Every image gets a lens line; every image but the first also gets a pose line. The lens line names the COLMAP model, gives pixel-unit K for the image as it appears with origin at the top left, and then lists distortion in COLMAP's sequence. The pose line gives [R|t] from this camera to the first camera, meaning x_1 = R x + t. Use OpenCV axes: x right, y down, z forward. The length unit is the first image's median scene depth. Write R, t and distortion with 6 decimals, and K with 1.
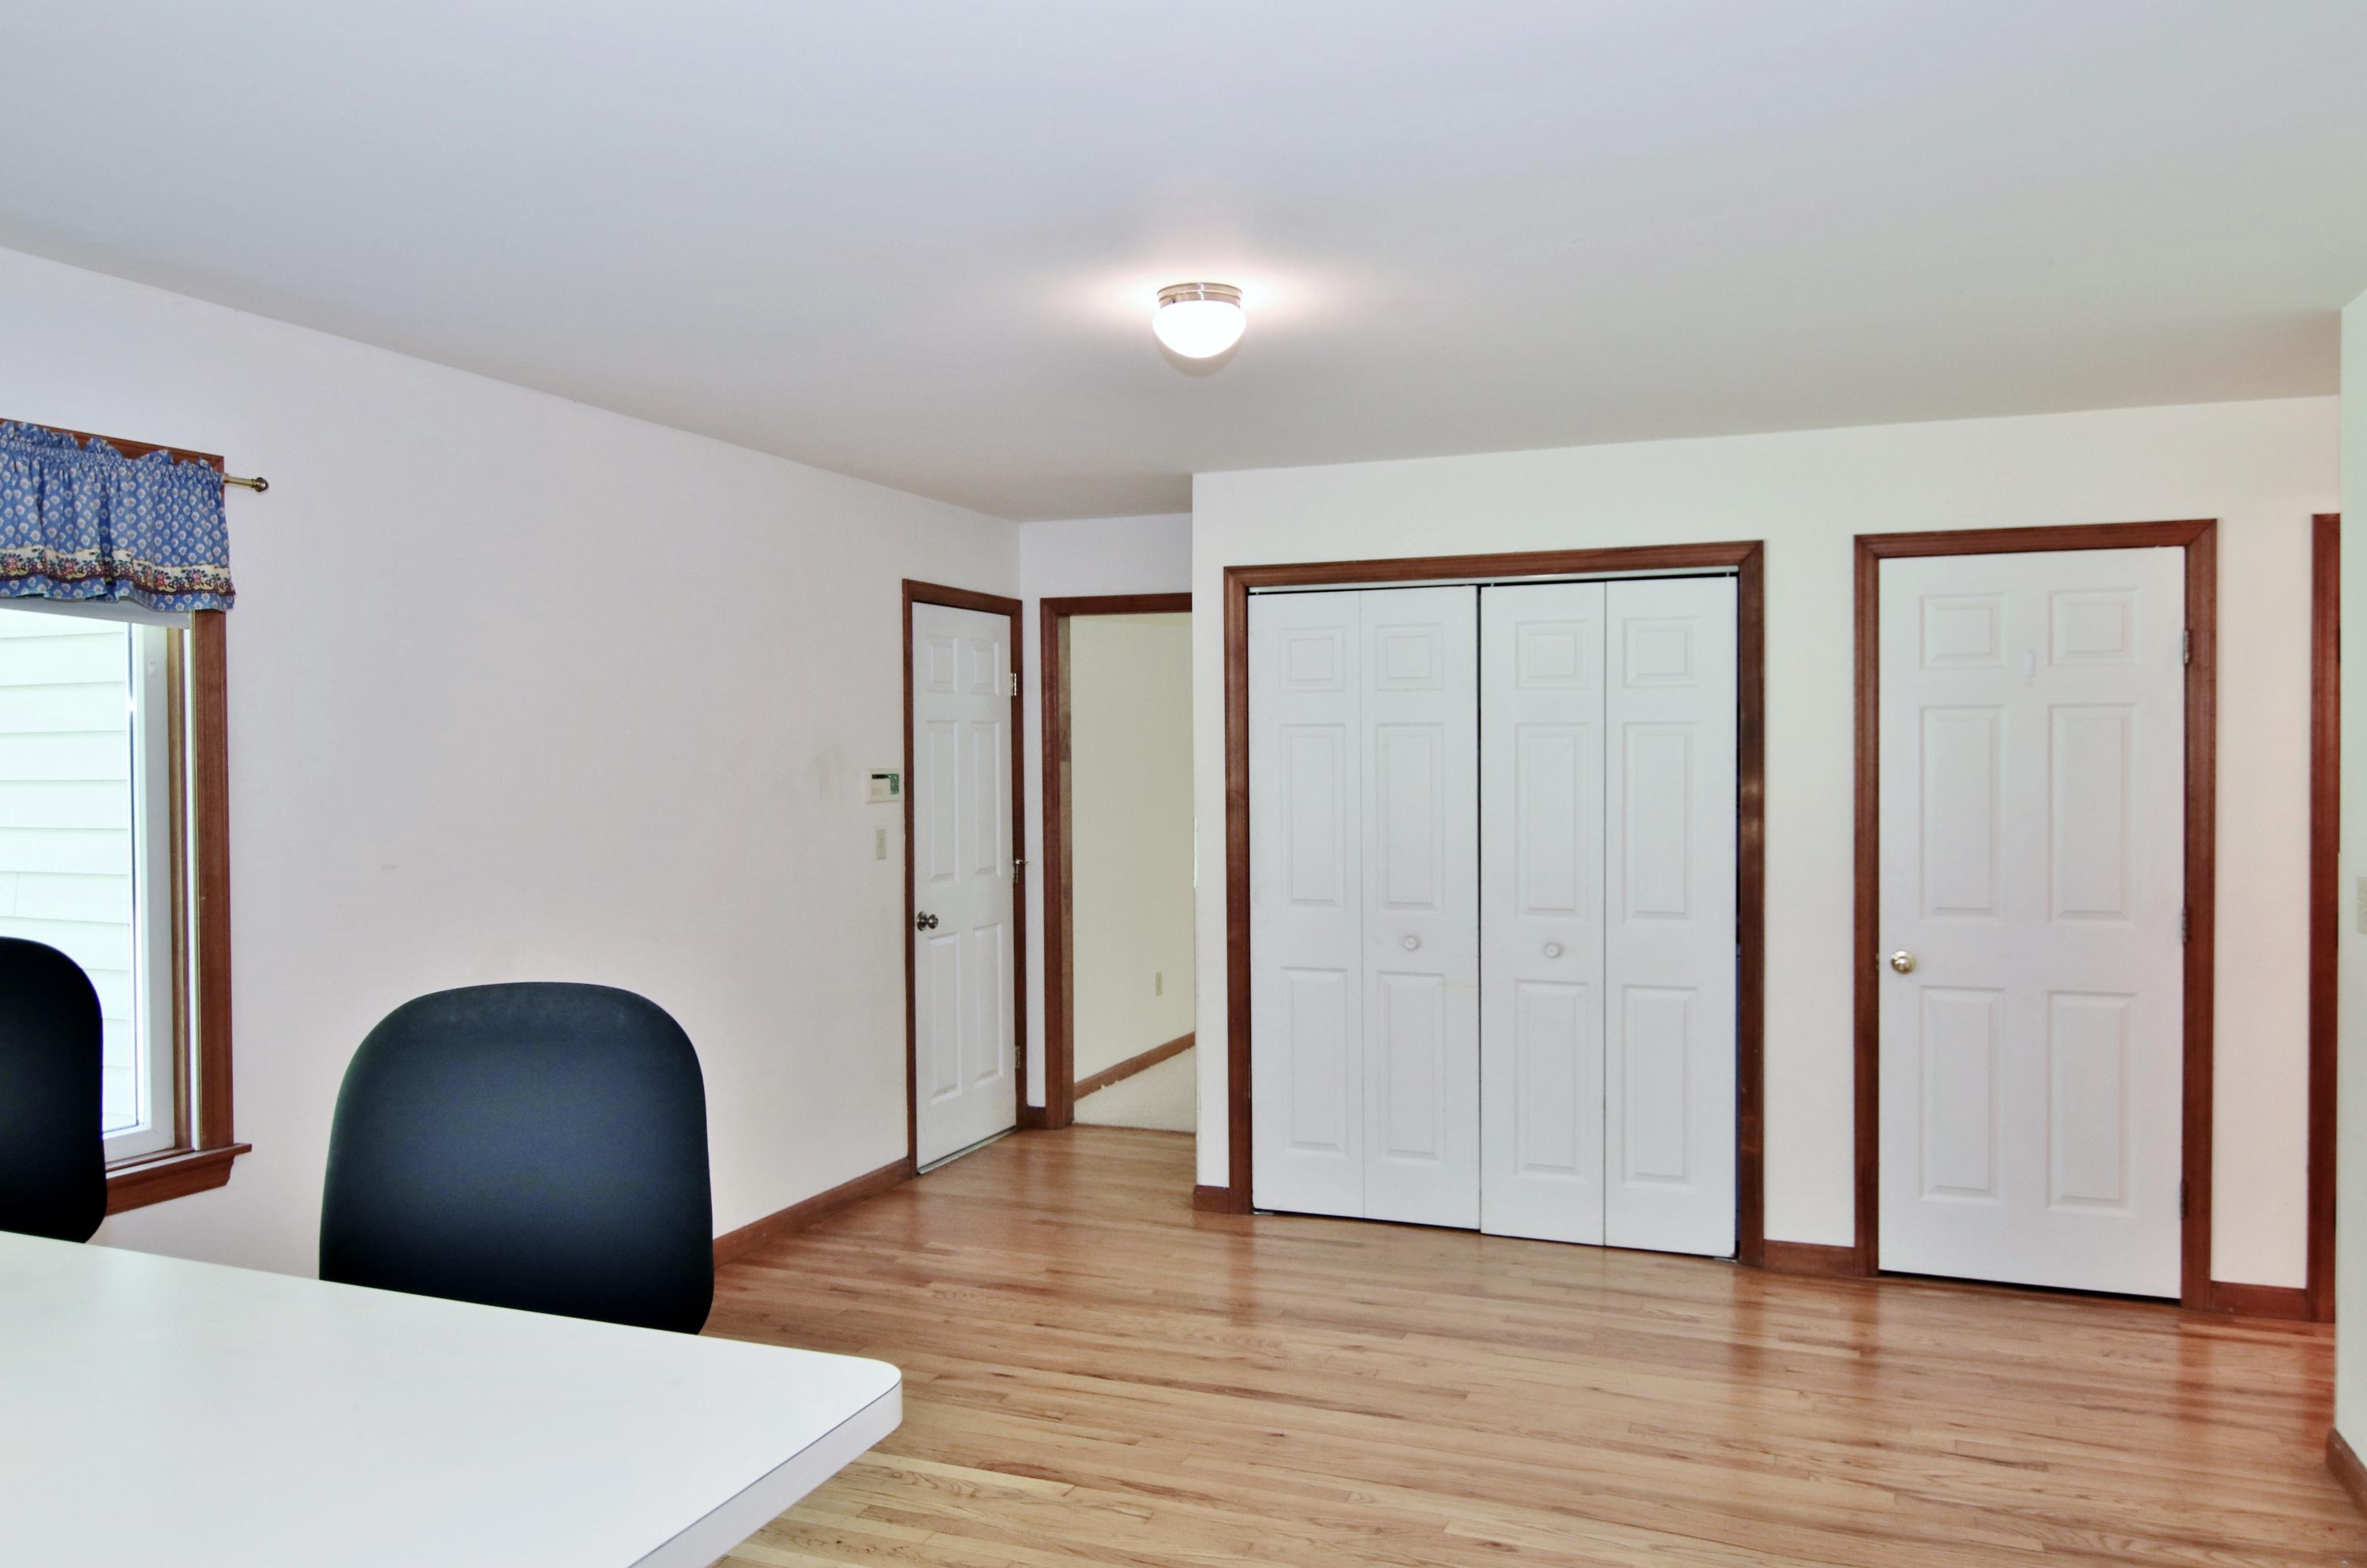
lens RADIAL K [[1774.5, 0, 1170.1], [0, 1774.5, 769.0], [0, 0, 1]] dist [0.012561, -0.005094]
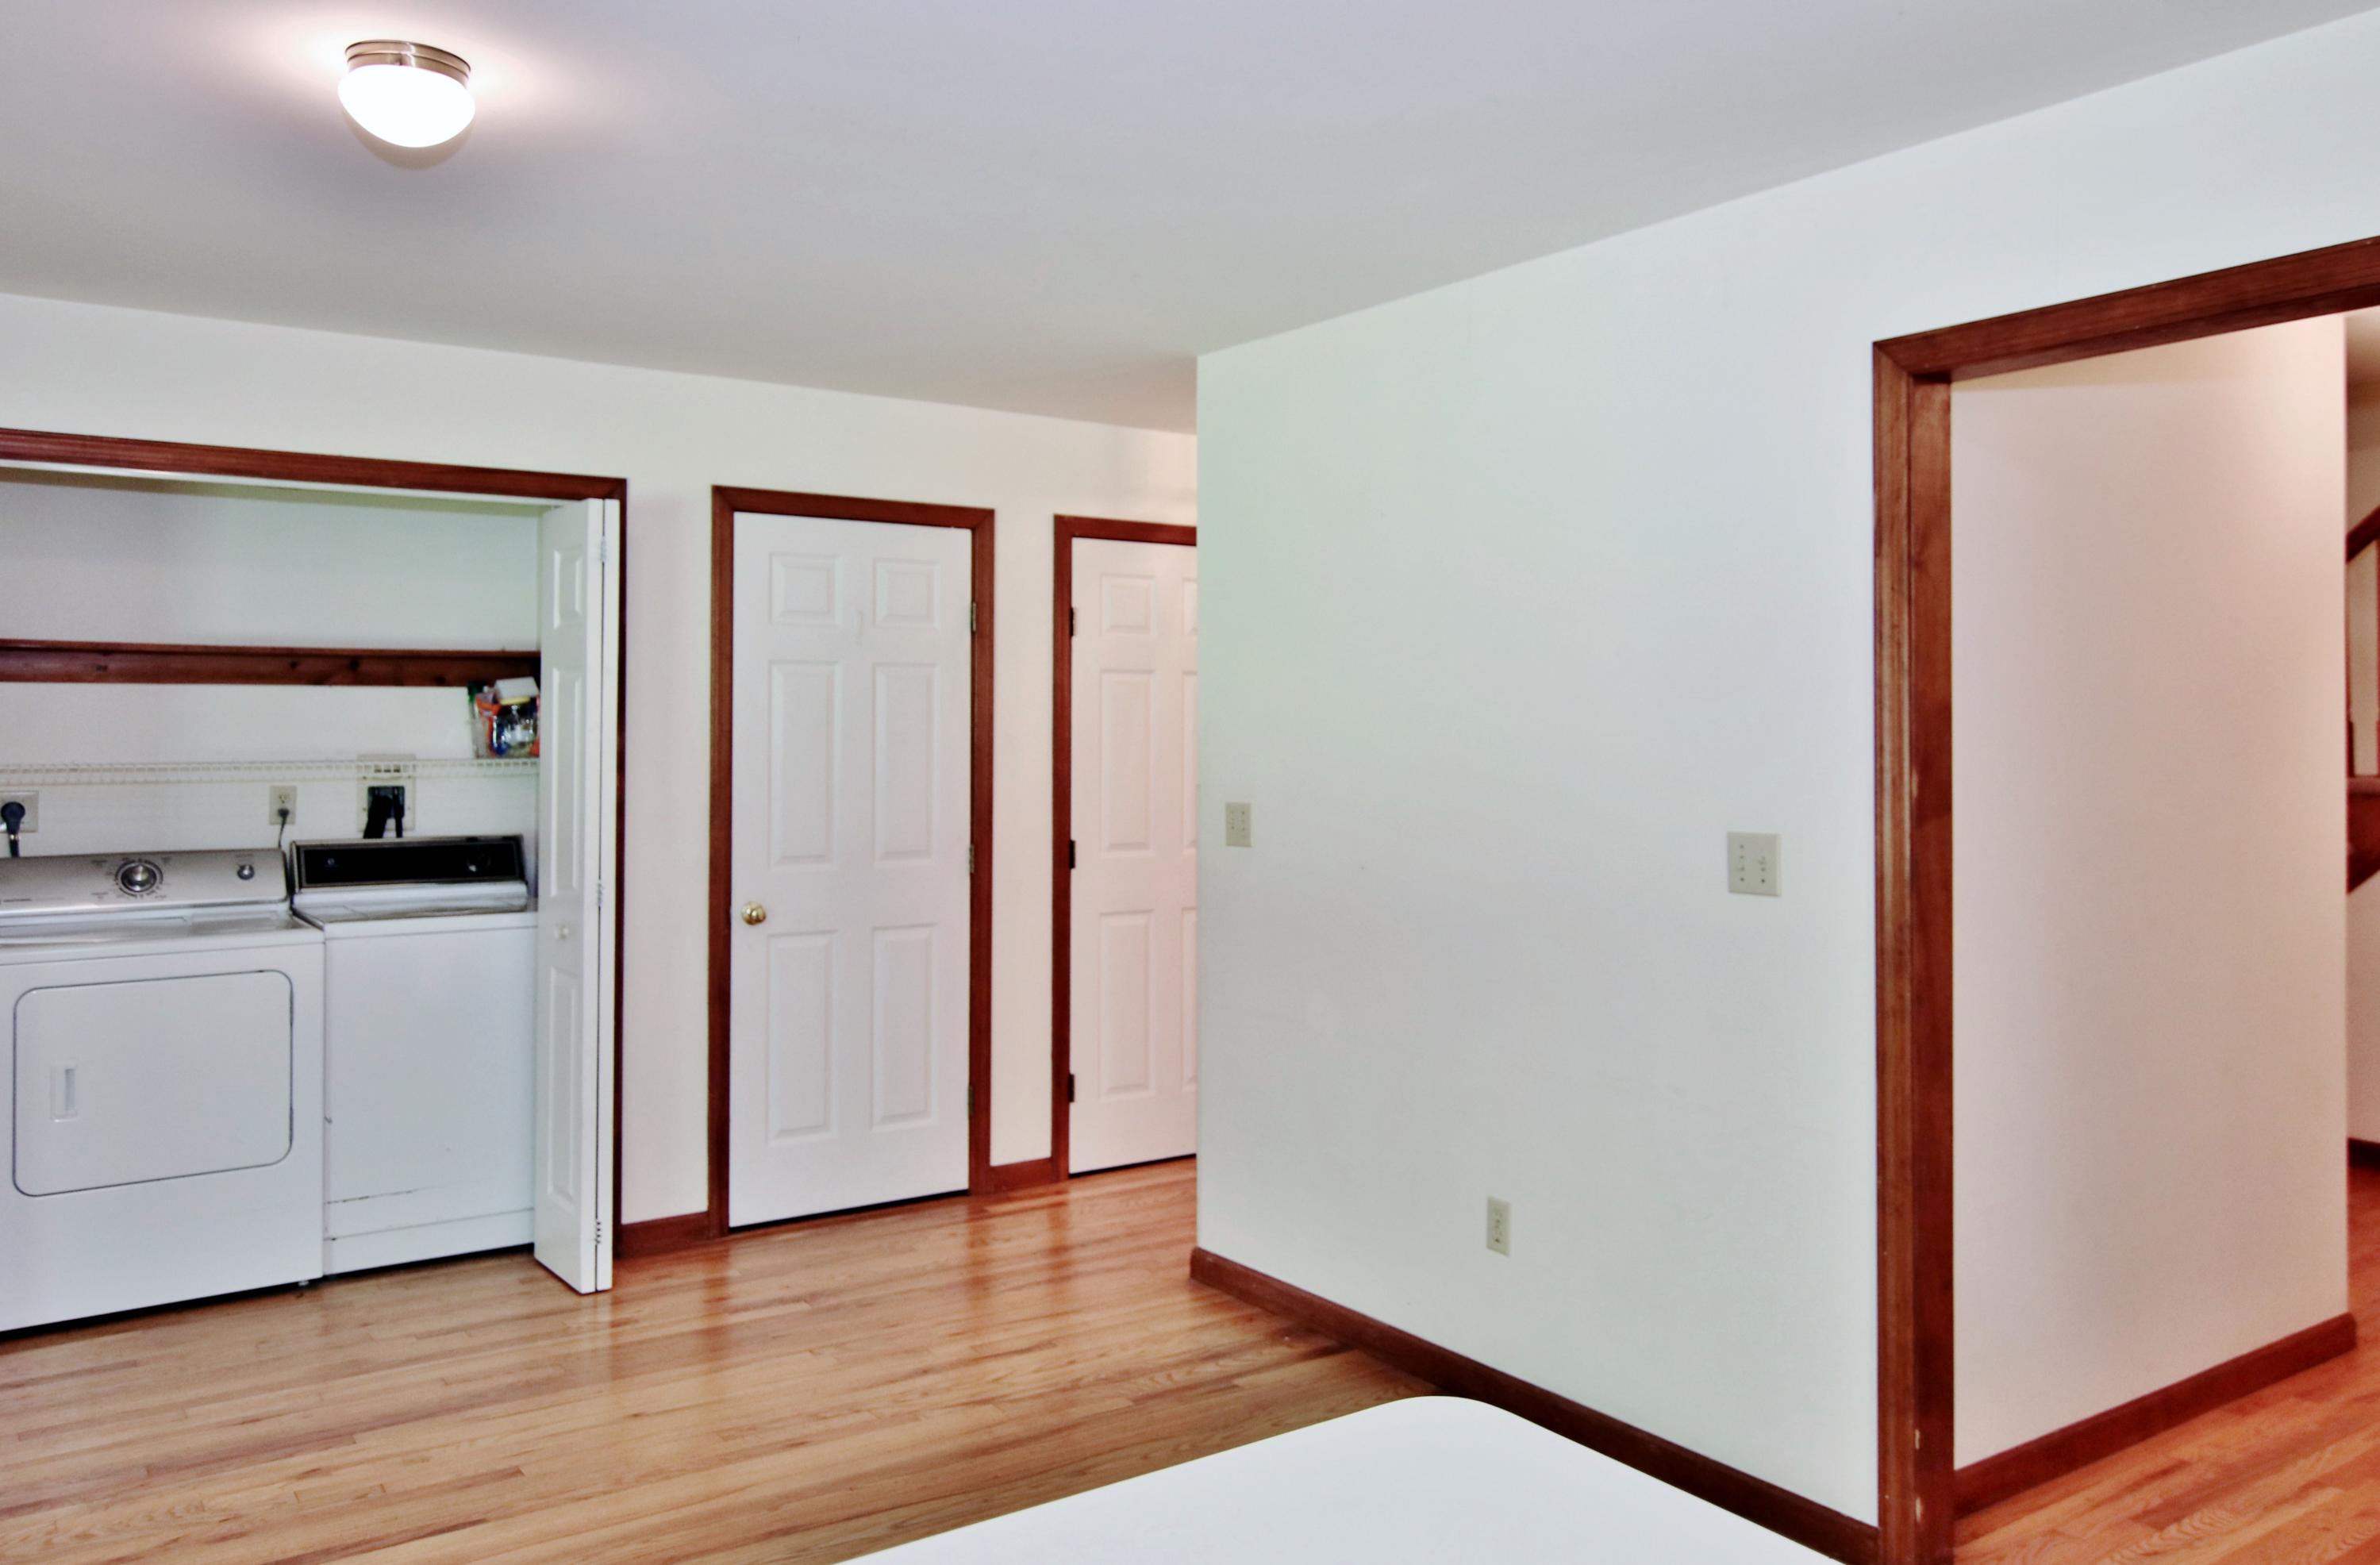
lens RADIAL K [[1784.4, 0, 1273.5], [0, 1784.4, 671.4], [0, 0, 1]] dist [0.012561, -0.005094]
pose [[0.537141, 0.034635, 0.842781, -0.298828], [0.004097, 0.999038, -0.043668, 0.018176], [-0.843482, 0.026909, 0.536482, 0.213339]]
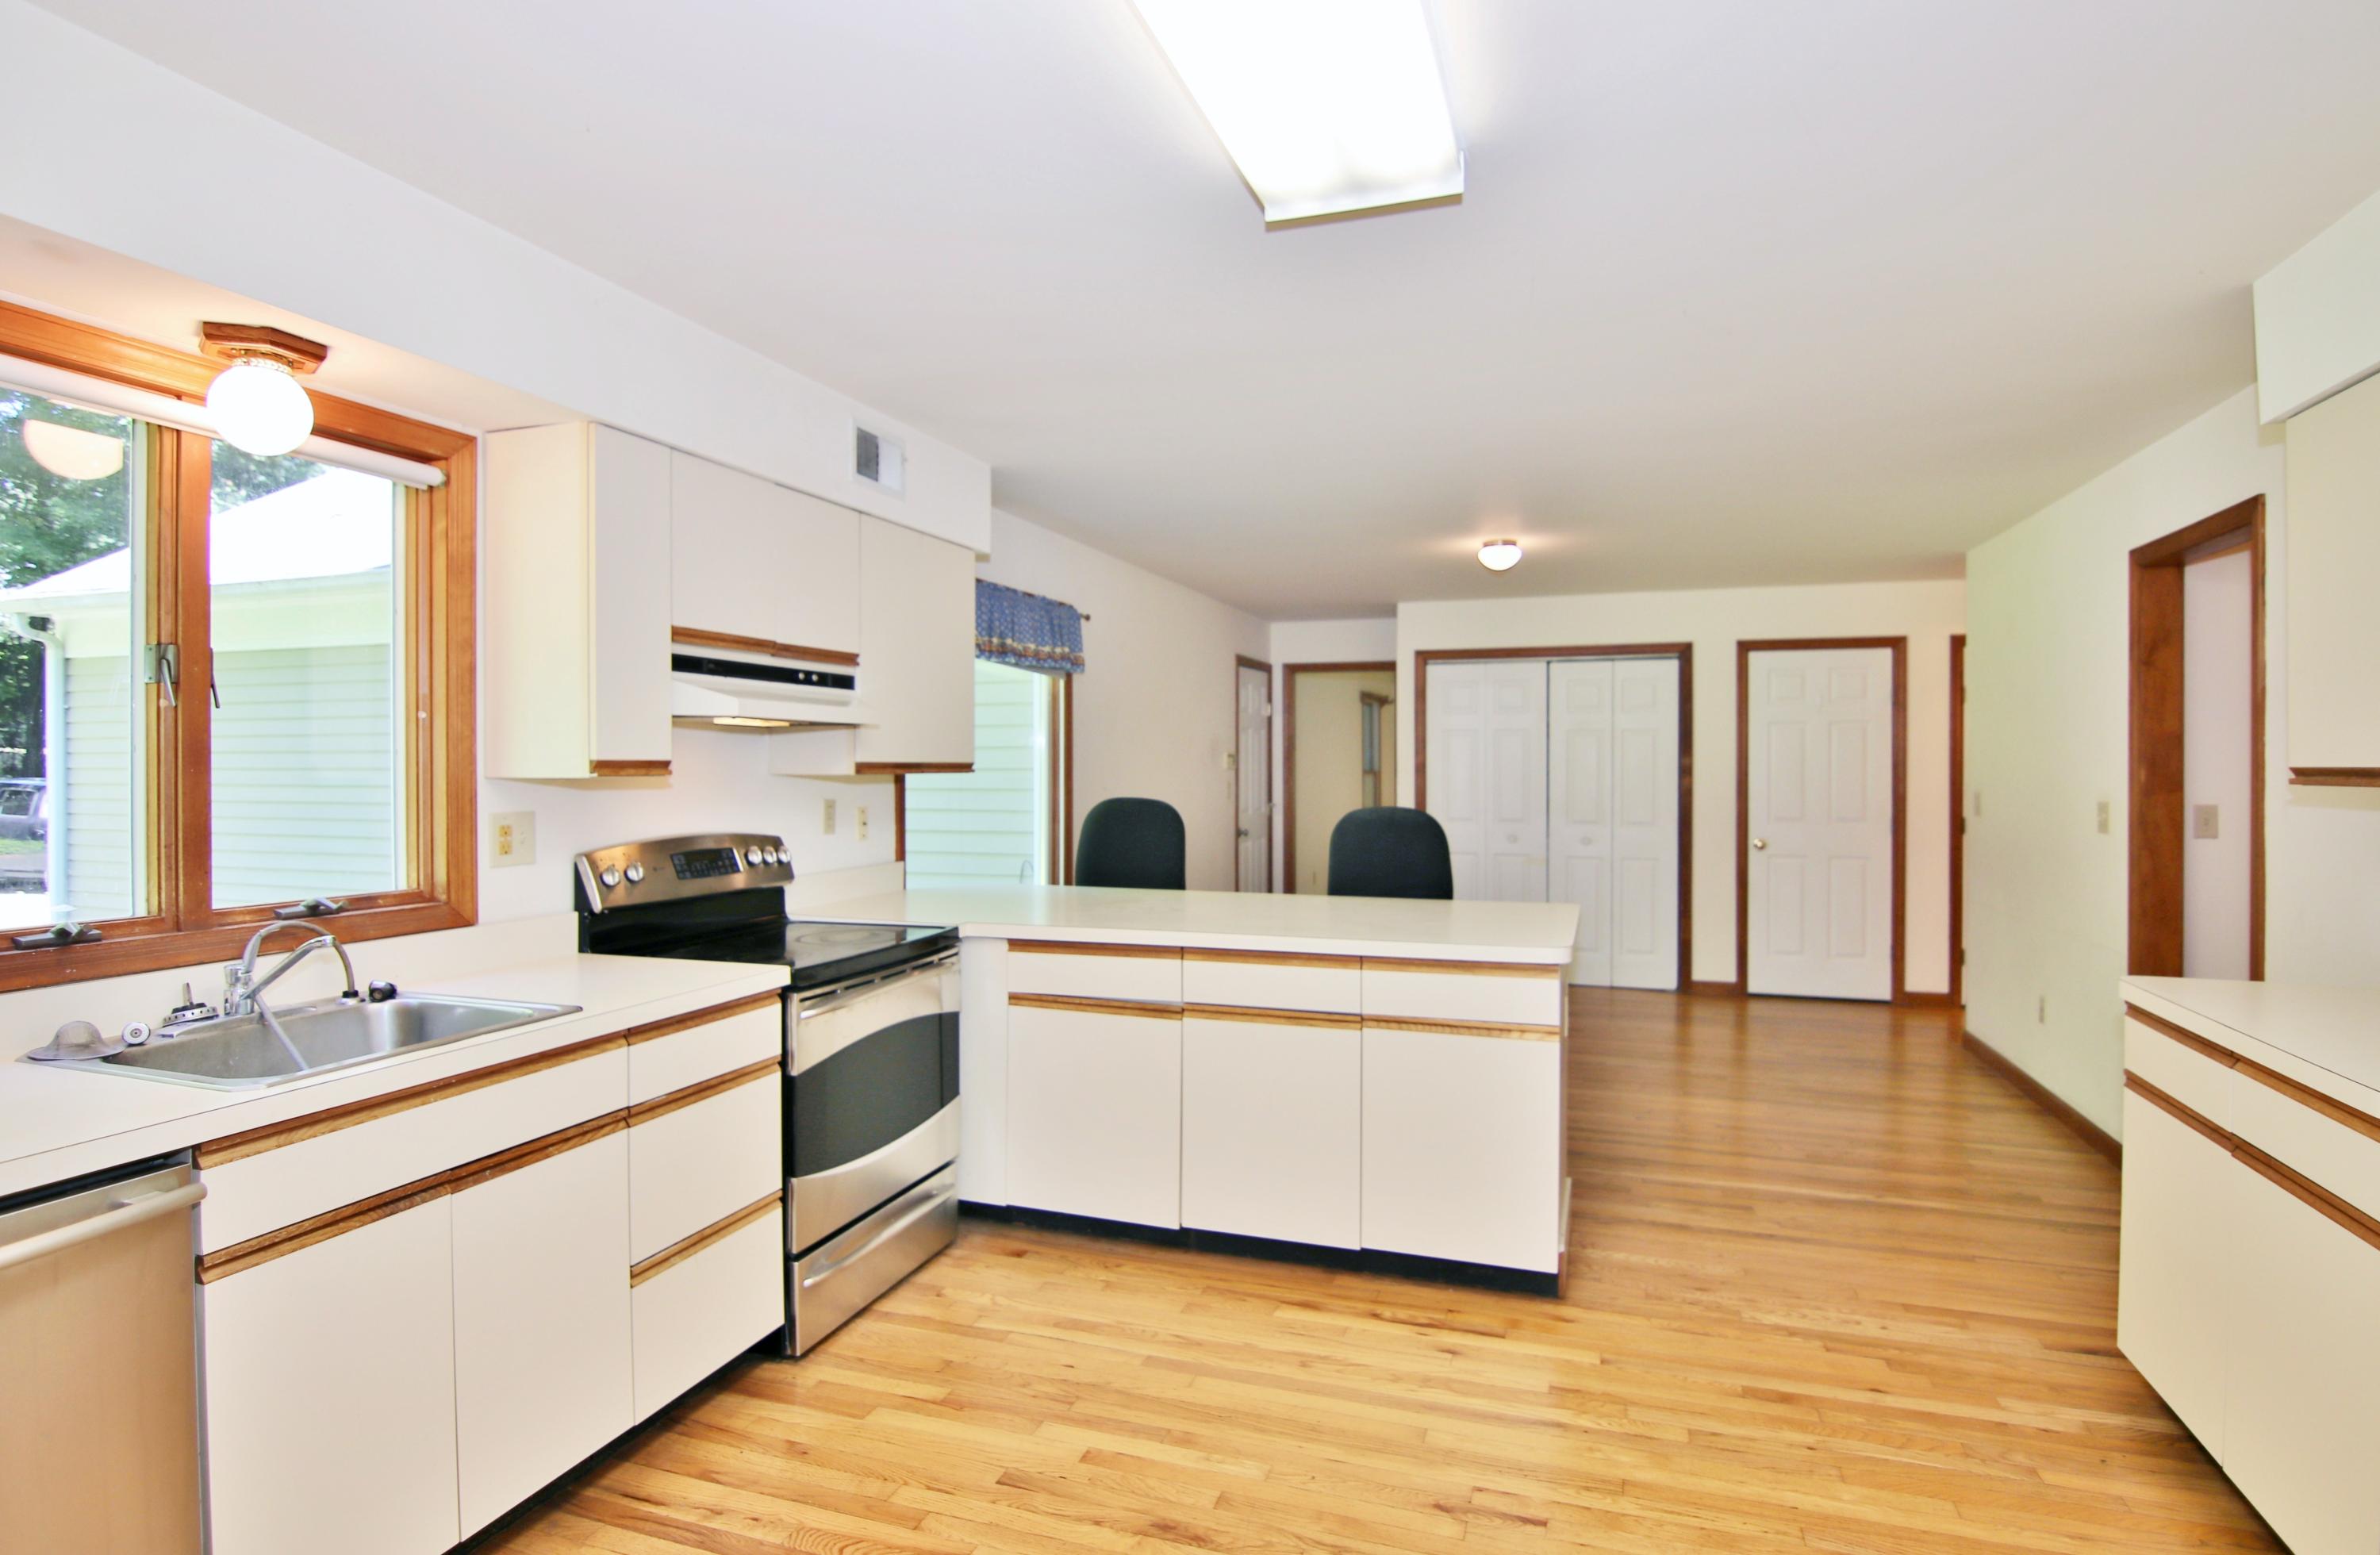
lens RADIAL K [[1269.7, 0, 1194.6], [0, 1269.7, 754.3], [0, 0, 1]] dist [0.004391, -0.000830]
pose [[0.998903, 0.006538, 0.046363, -0.337006], [-0.005730, 0.999830, -0.017543, 0.034105], [-0.046470, 0.017258, 0.998771, -0.484250]]
